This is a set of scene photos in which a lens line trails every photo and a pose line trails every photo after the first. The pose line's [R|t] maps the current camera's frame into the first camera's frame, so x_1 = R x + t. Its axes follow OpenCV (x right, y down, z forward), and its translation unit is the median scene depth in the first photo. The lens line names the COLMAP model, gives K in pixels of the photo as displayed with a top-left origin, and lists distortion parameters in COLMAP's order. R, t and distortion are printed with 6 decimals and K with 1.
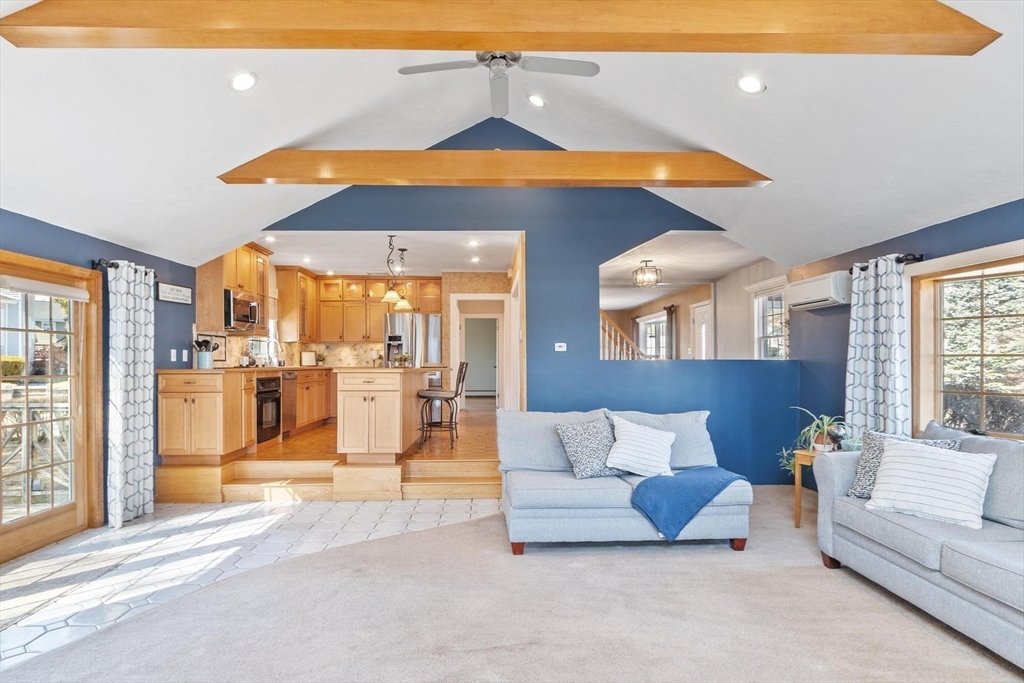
lens RADIAL K [[549.2, 0, 503.2], [0, 549.2, 360.0], [0, 0, 1]] dist [0.000456, 0.000123]
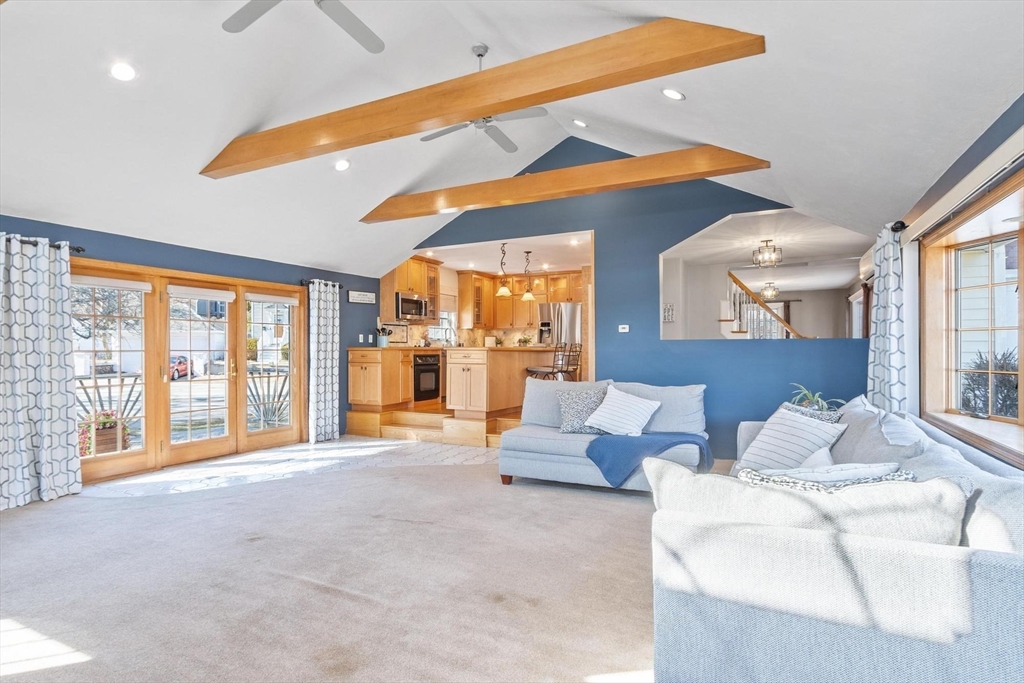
lens RADIAL K [[526.0, 0, 506.1], [0, 526.0, 347.0], [0, 0, 1]] dist [0.002615, 0.000123]
pose [[0.882529, -0.000273, -0.470257, 0.415250], [0.000659, 1.000000, 0.000657, 0.014117], [0.470257, -0.000890, 0.882529, -0.080902]]
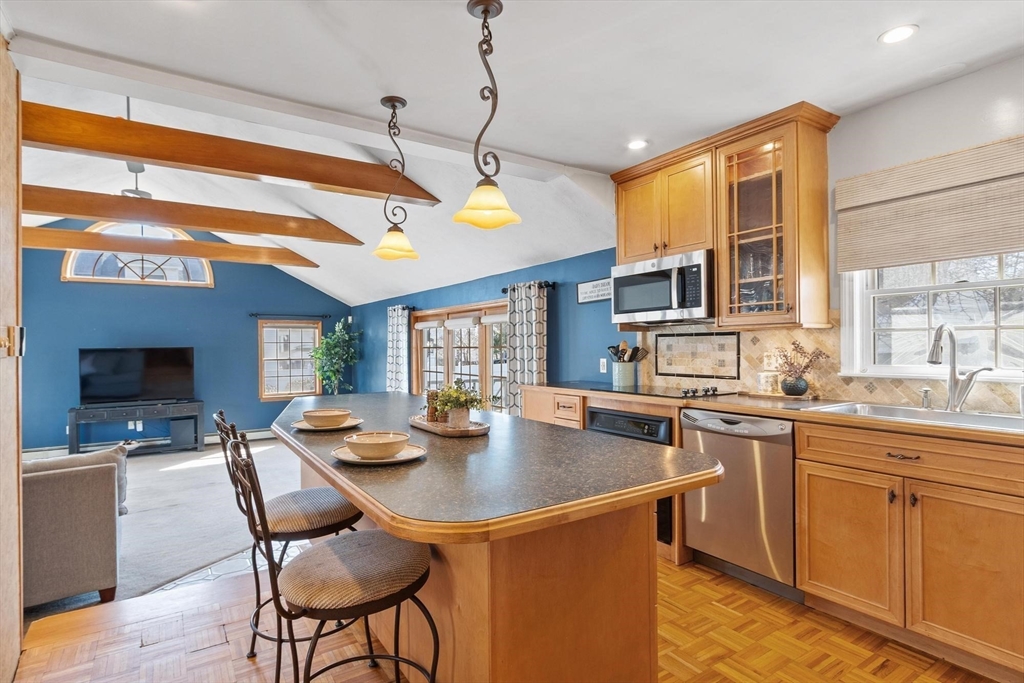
lens RADIAL K [[526.0, 0, 506.1], [0, 526.0, 347.0], [0, 0, 1]] dist [0.002615, 0.000123]
pose [[-0.854064, 0.009536, -0.520081, -0.068954], [0.010216, 0.999947, 0.001558, -0.037337], [0.520068, -0.003982, -0.854115, 1.554503]]
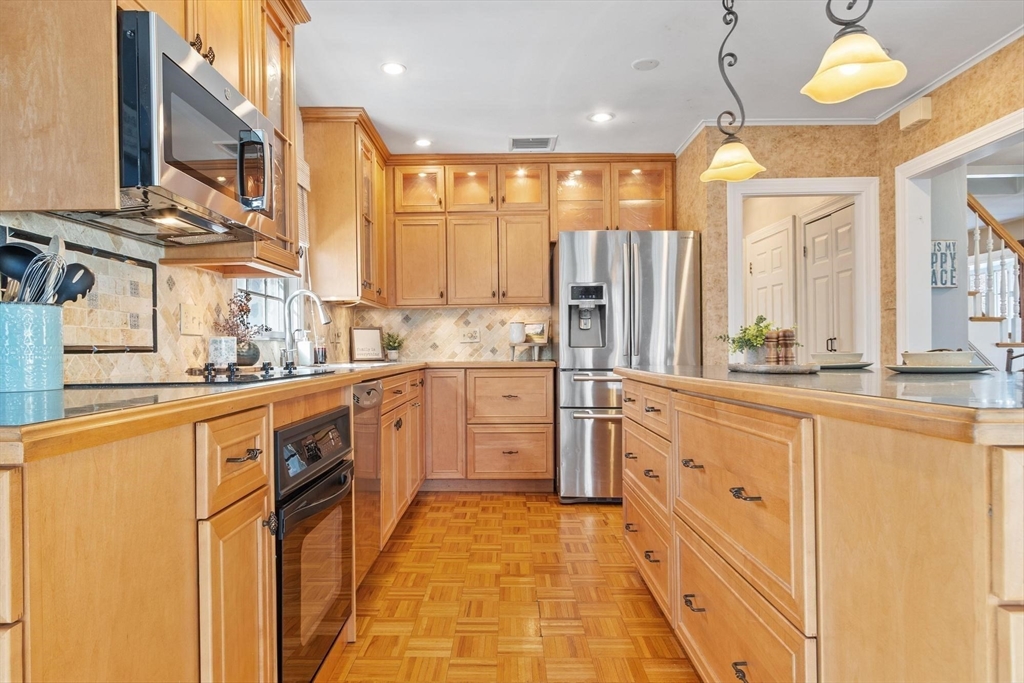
lens RADIAL K [[643.3, 0, 506.6], [0, 643.3, 344.3], [0, 0, 1]] dist [-0.000193, 0.000088]
pose [[0.999250, -0.008493, -0.037790, -0.373102], [0.008356, 0.999958, -0.003783, 0.001375], [0.037820, 0.003464, 0.999279, 0.806406]]
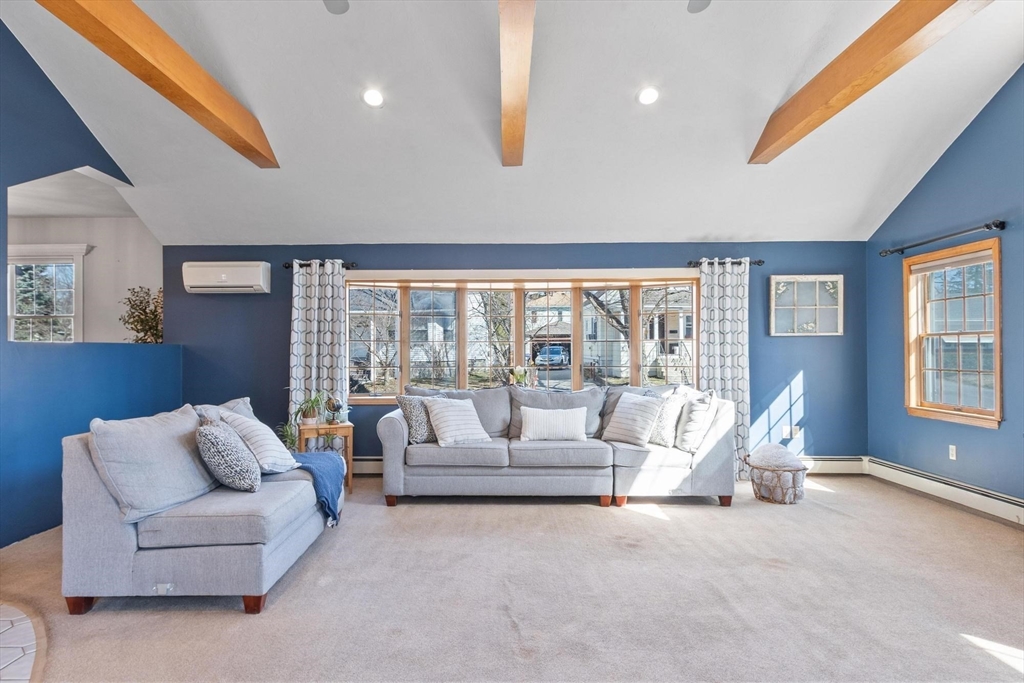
lens RADIAL K [[598.8, 0, 485.0], [0, 598.8, 343.9], [0, 0, 1]] dist [-0.001840, -0.000728]
pose [[0.056342, 0.011240, 0.998348, -0.483965], [0.001525, 0.999934, -0.011344, 0.012994], [-0.998410, 0.002161, 0.056322, 0.442004]]
